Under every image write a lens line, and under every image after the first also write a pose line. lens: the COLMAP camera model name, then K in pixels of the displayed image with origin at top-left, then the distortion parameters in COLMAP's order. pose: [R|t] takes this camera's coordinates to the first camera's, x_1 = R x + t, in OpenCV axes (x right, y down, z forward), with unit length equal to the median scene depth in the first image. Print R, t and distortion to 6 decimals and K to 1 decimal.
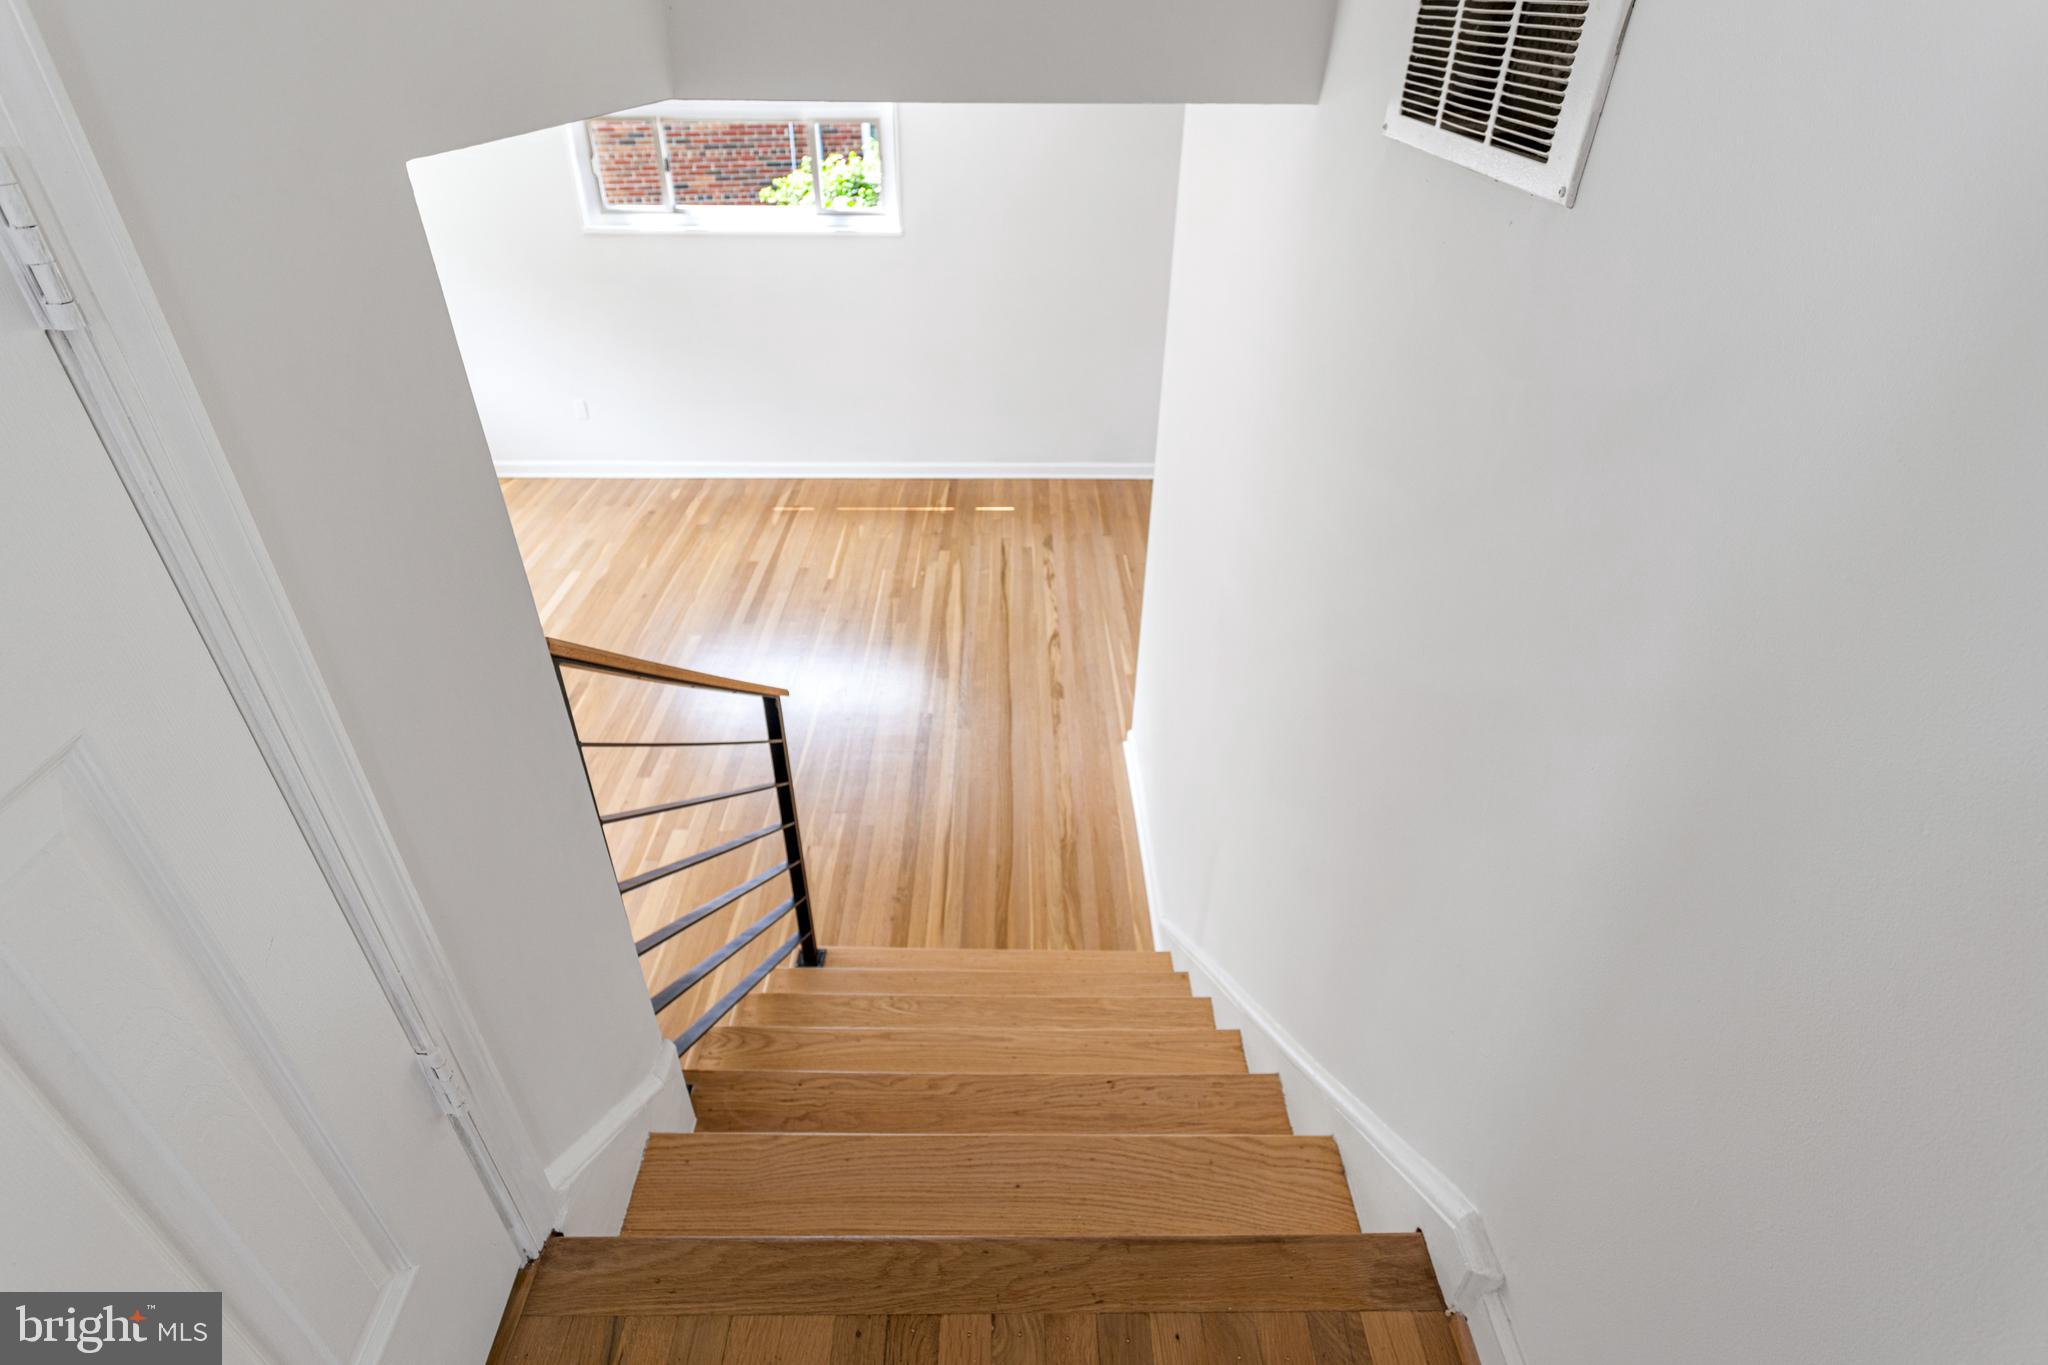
lens RADIAL K [[1003.4, 0, 1013.9], [0, 1003.4, 675.2], [0, 0, 1]] dist [0.000528, 0.003785]
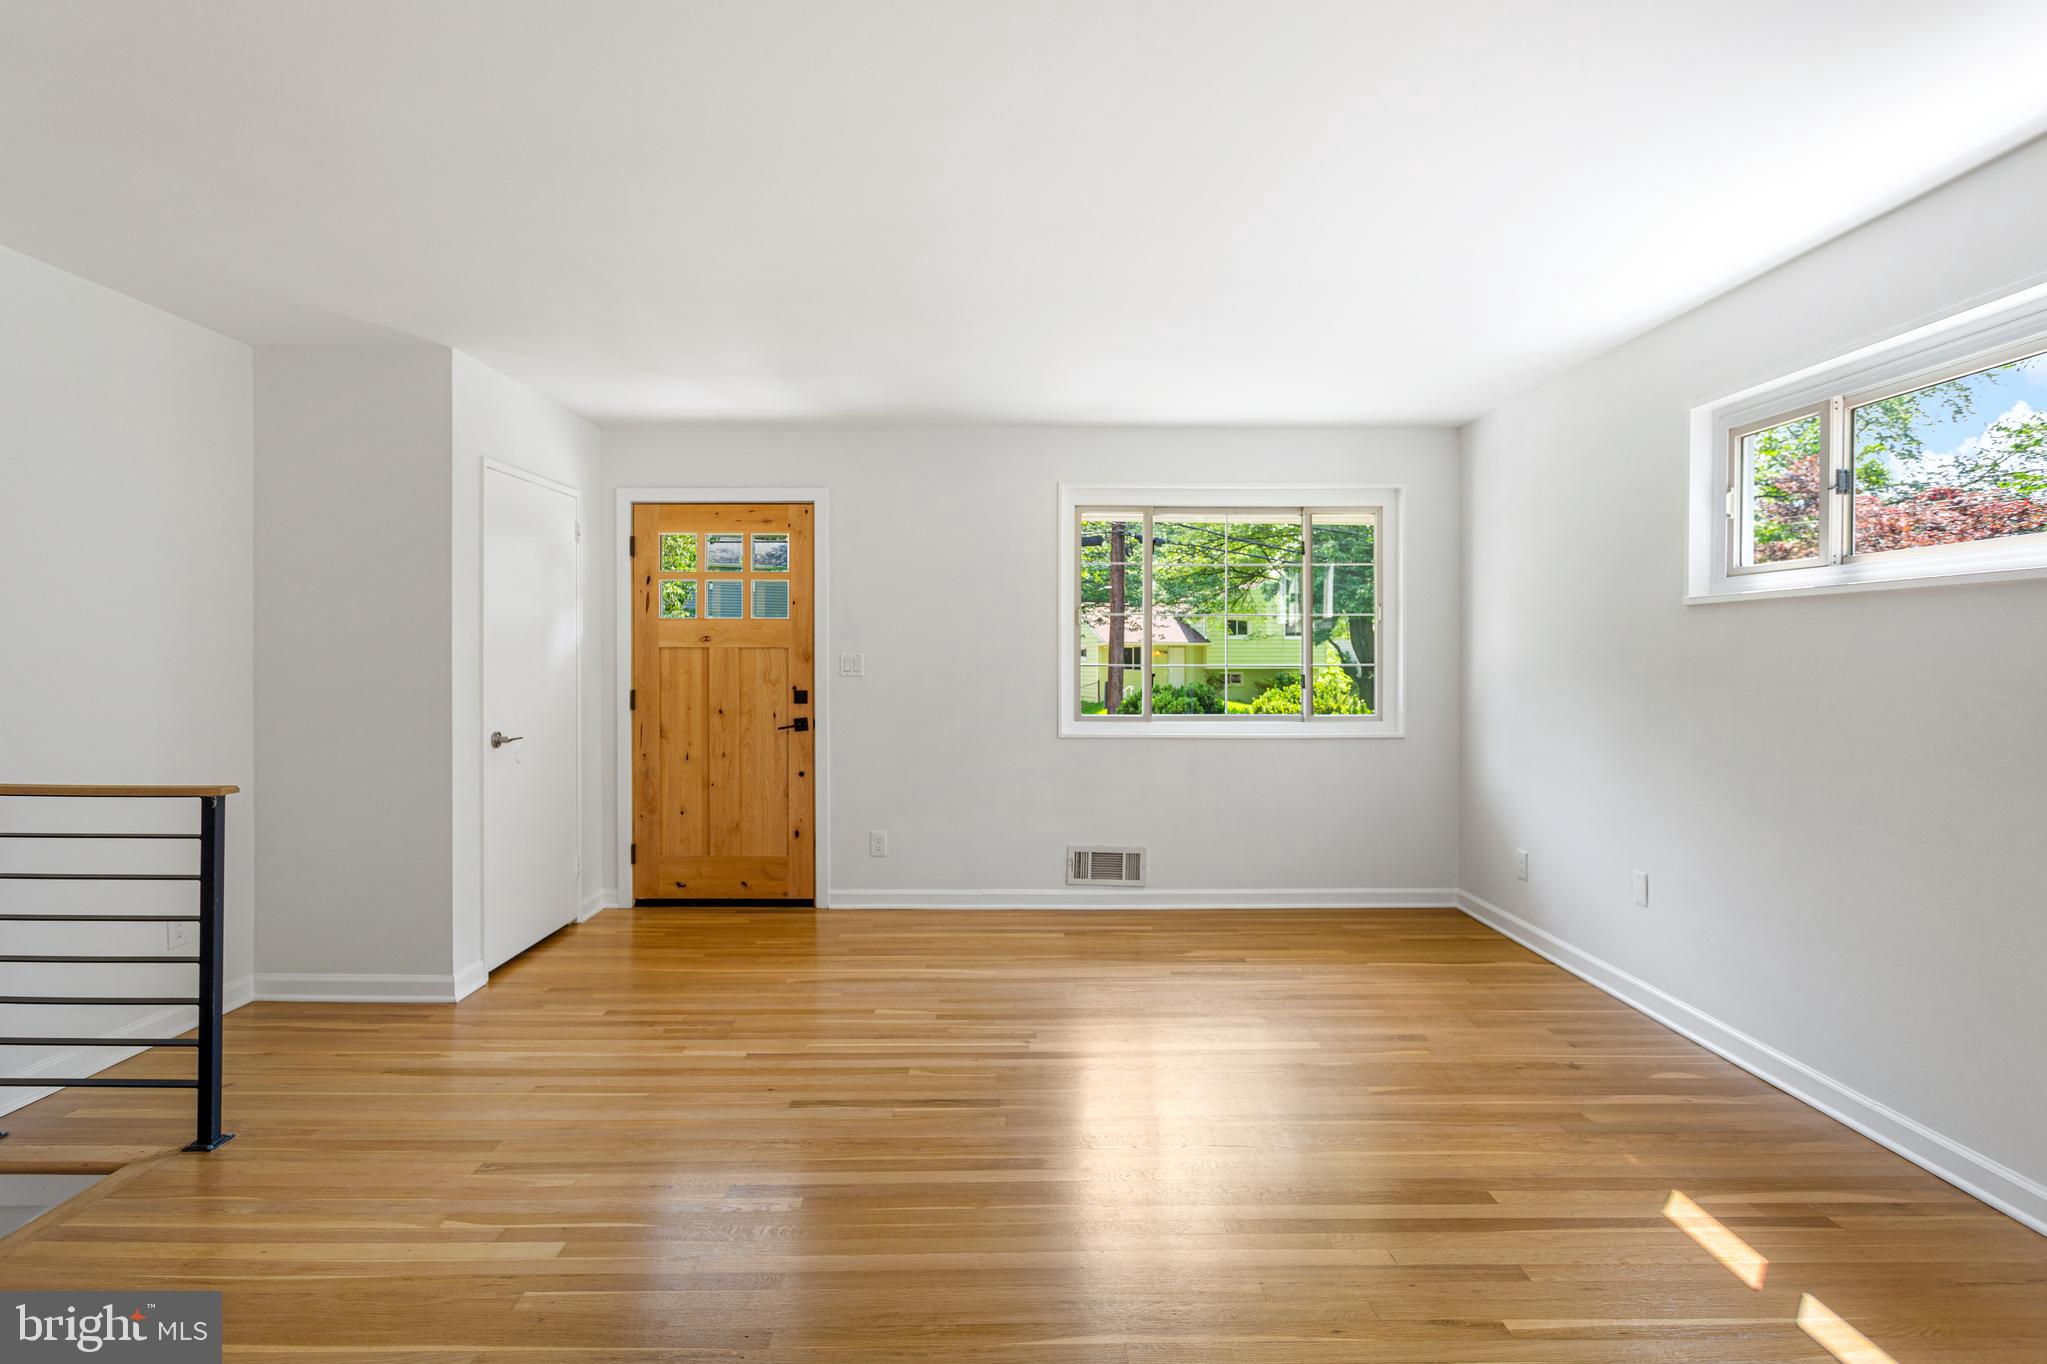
lens RADIAL K [[1002.9, 0, 1011.9], [0, 1002.9, 667.0], [0, 0, 1]] dist [0.000528, 0.003785]
pose [[0.004778, 0.007757, -0.999959, 0.170832], [-0.555728, 0.831355, 0.003793, -0.186970], [0.831350, 0.555687, 0.008283, 0.680415]]
